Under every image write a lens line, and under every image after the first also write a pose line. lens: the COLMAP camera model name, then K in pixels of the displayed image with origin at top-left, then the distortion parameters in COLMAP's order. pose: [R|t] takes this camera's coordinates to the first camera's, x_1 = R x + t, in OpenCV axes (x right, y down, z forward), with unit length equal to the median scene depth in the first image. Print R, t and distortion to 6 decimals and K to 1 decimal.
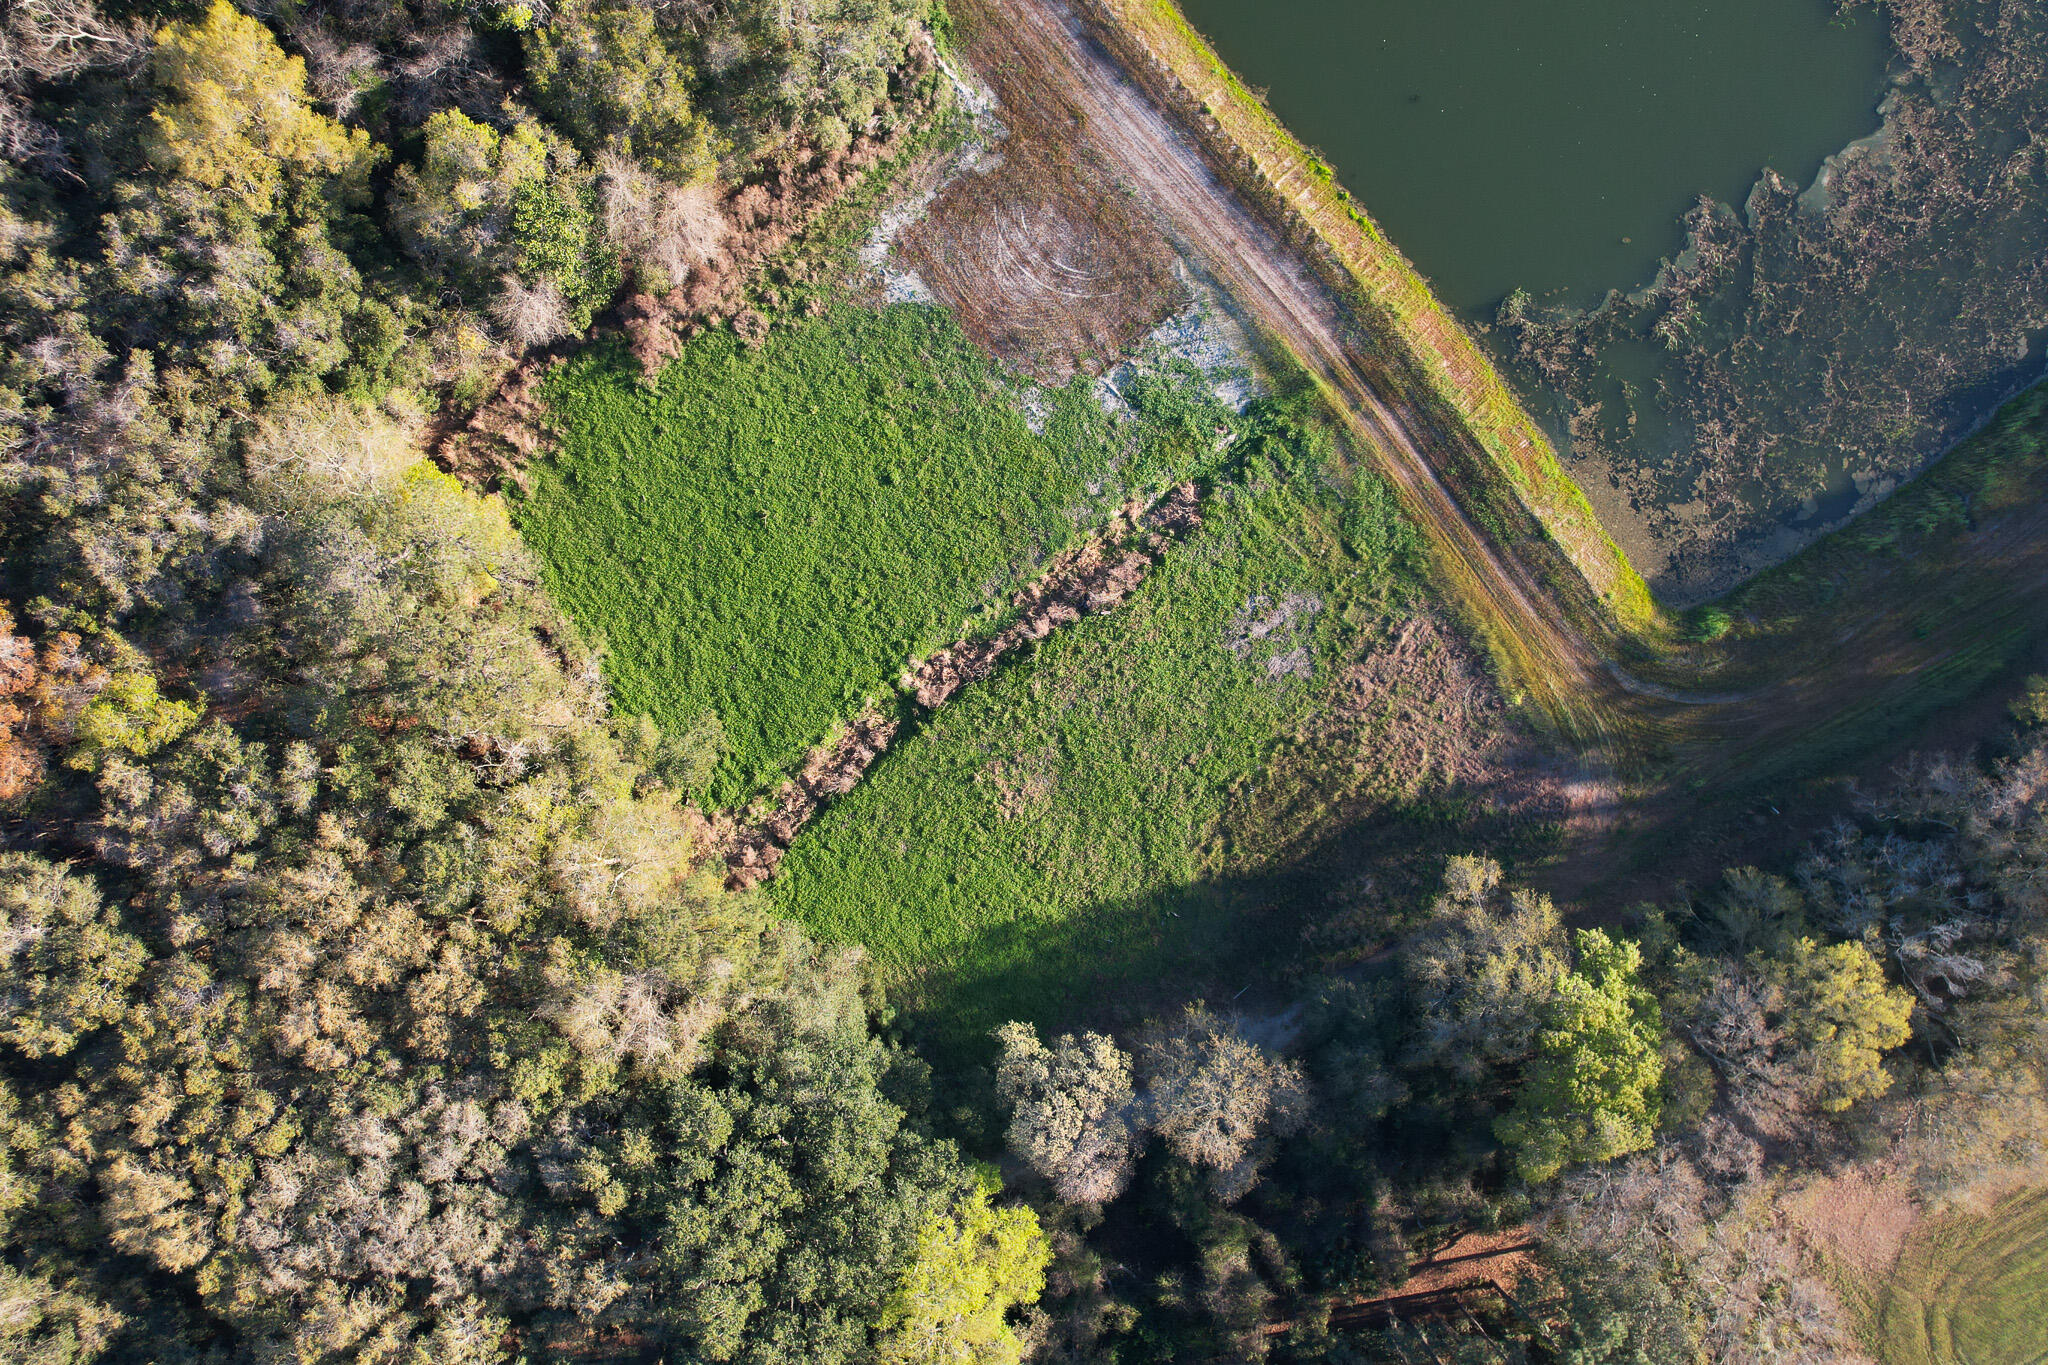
lens RADIAL K [[1312.0, 0, 1015.7], [0, 1312.0, 689.3], [0, 0, 1]] dist [-0.071059, 0.066944]
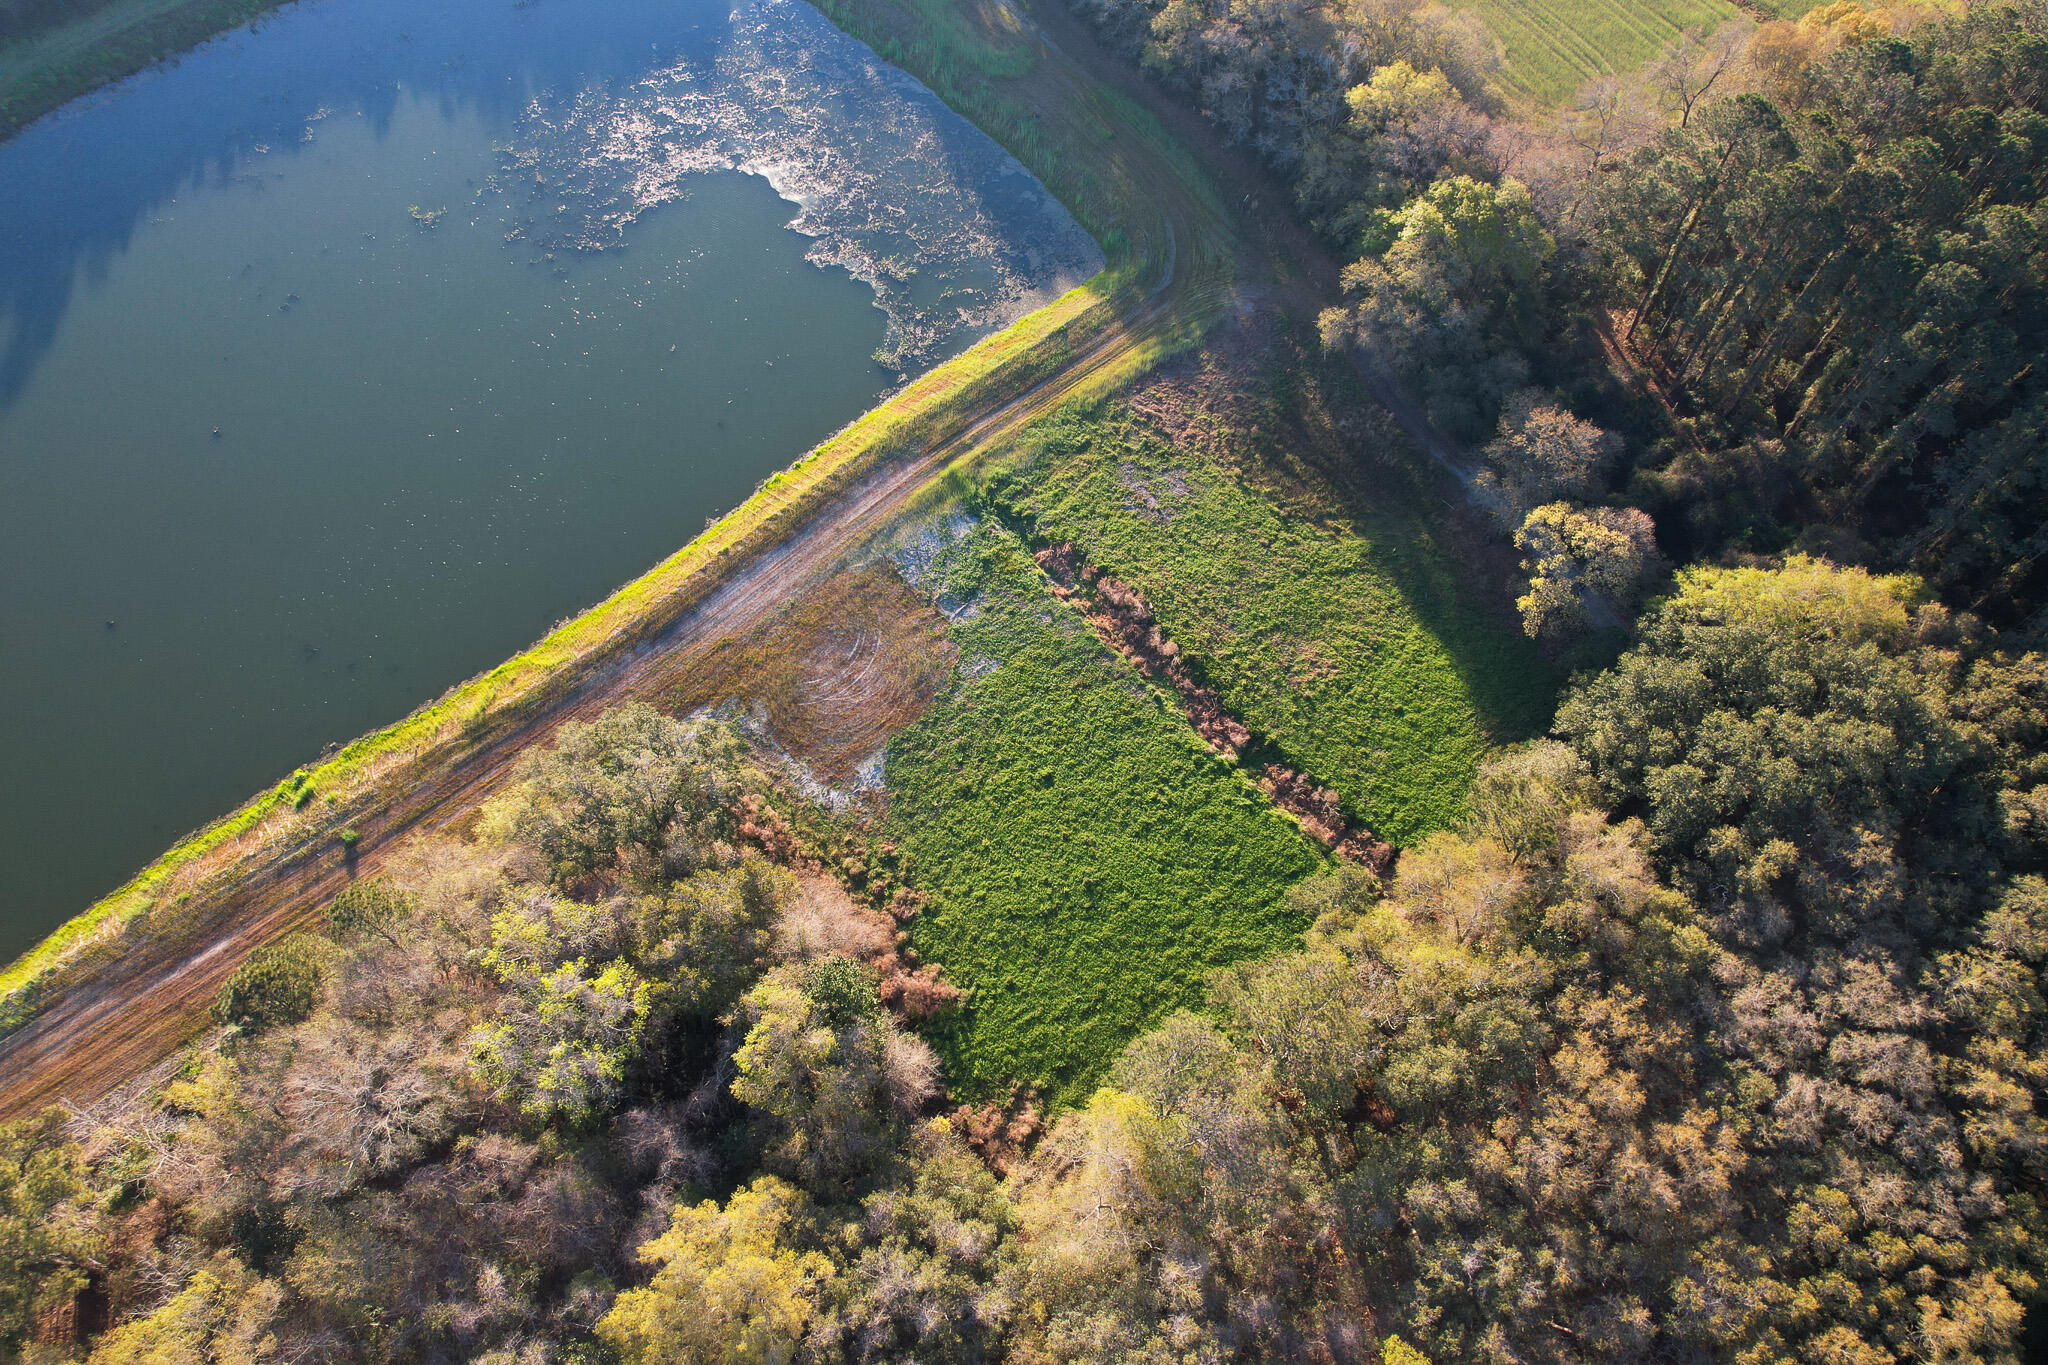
lens RADIAL K [[1317.4, 0, 1024.0], [0, 1317.4, 682.5], [0, 0, 1]] dist [-0.047427, 0.040697]
pose [[-0.042736, -0.876163, 0.480116, -0.555187], [0.999023, -0.042876, 0.010681, -0.188522], [0.011227, 0.480104, 0.877140, -0.005021]]
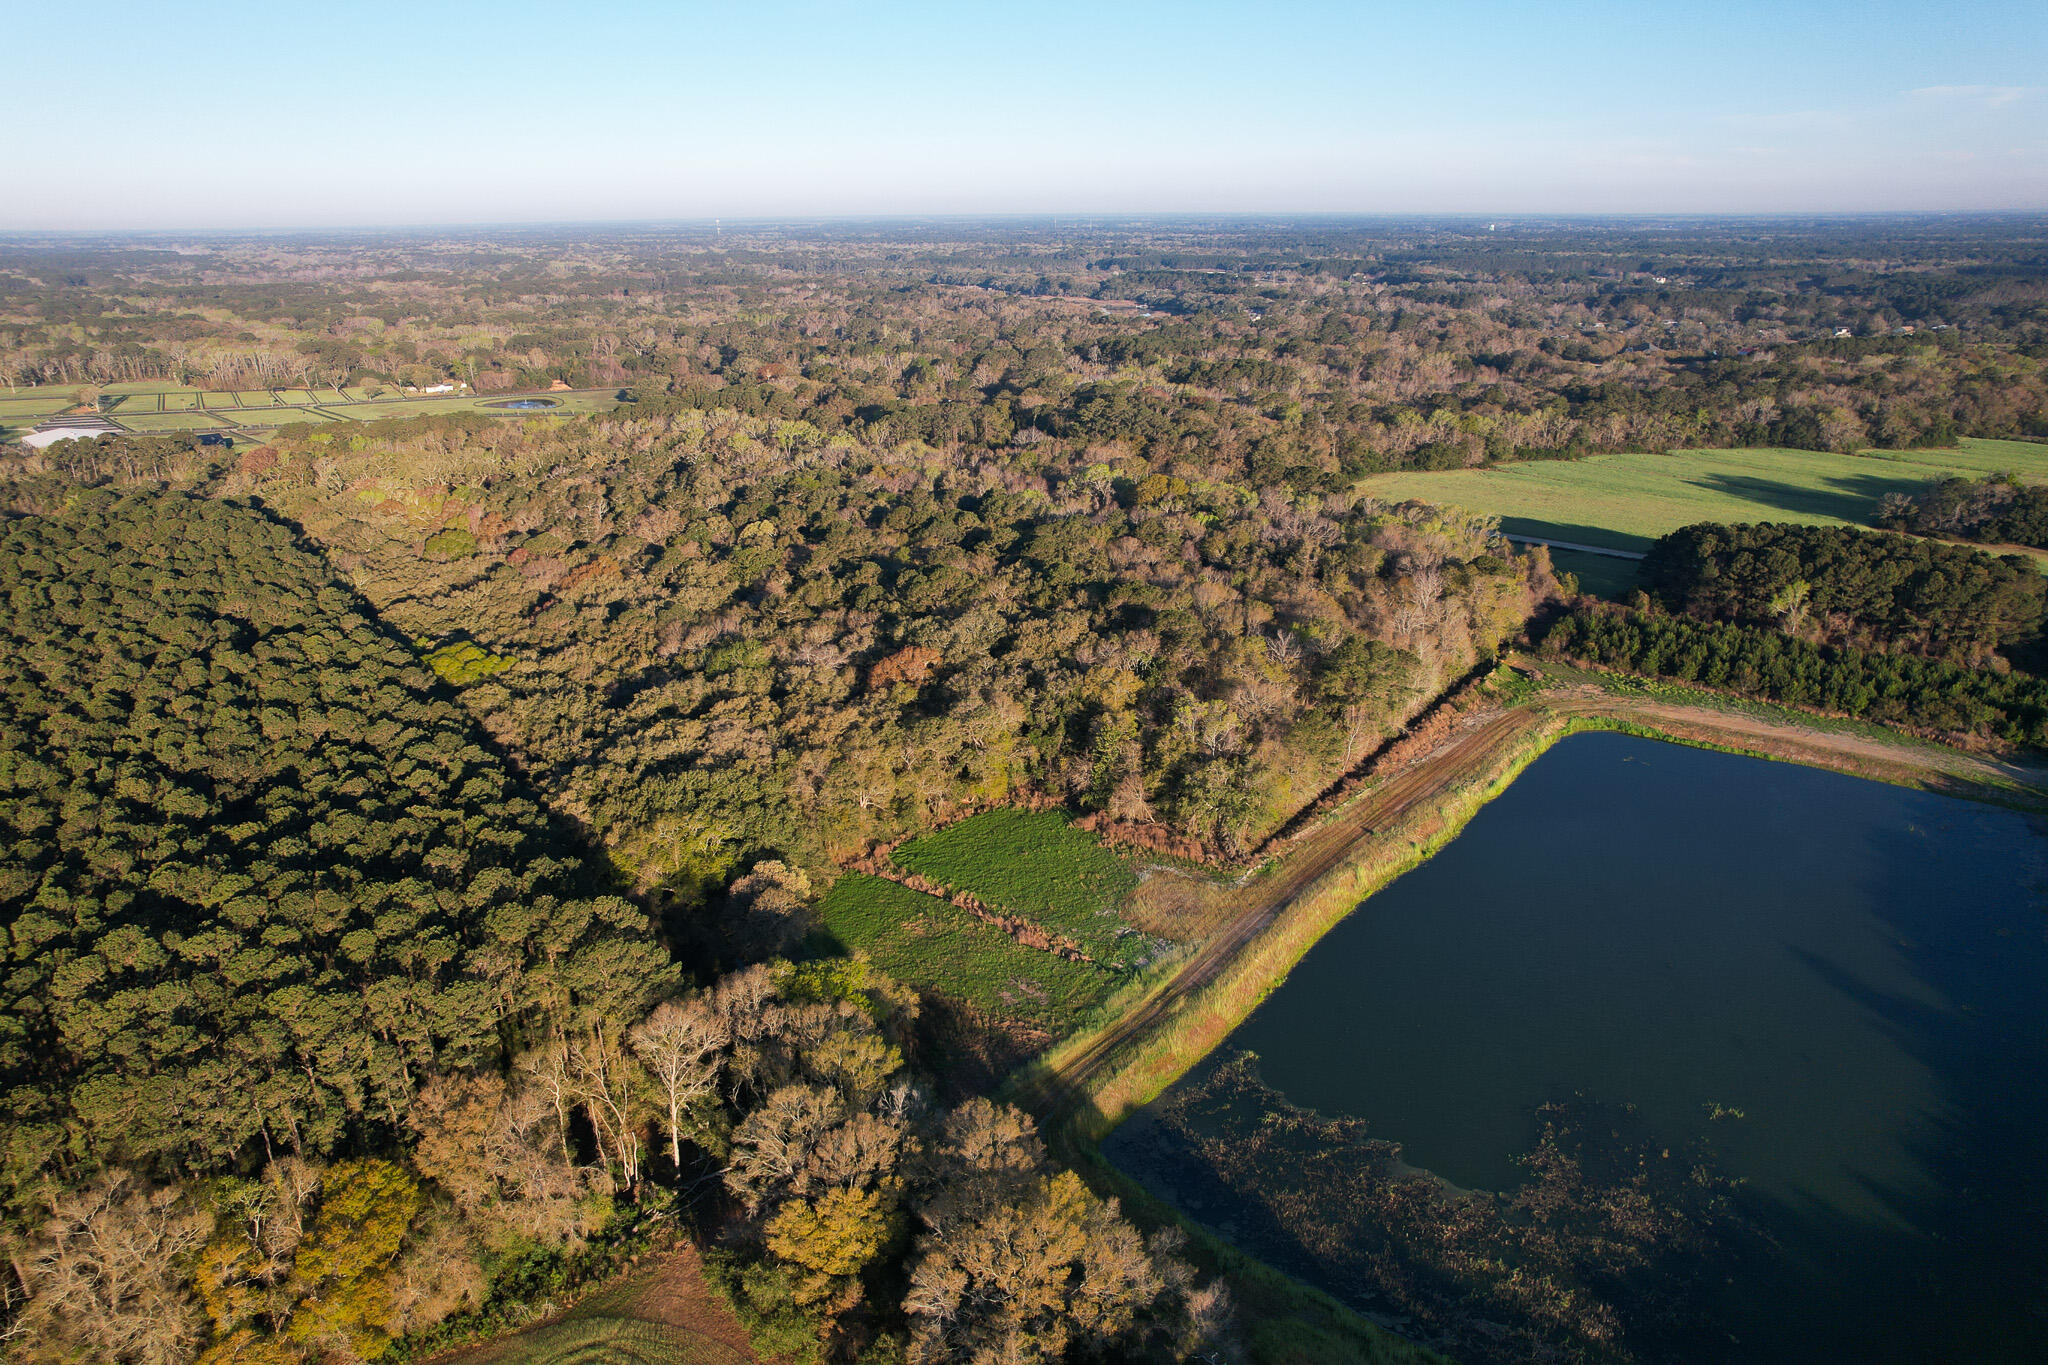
lens RADIAL K [[1312.0, 0, 1015.7], [0, 1312.0, 689.3], [0, 0, 1]] dist [-0.071059, 0.066944]
pose [[0.211417, 0.329824, -0.920065, 1.737358], [-0.977379, 0.065715, -0.201029, 0.301804], [-0.005842, 0.941752, 0.336256, 0.000455]]
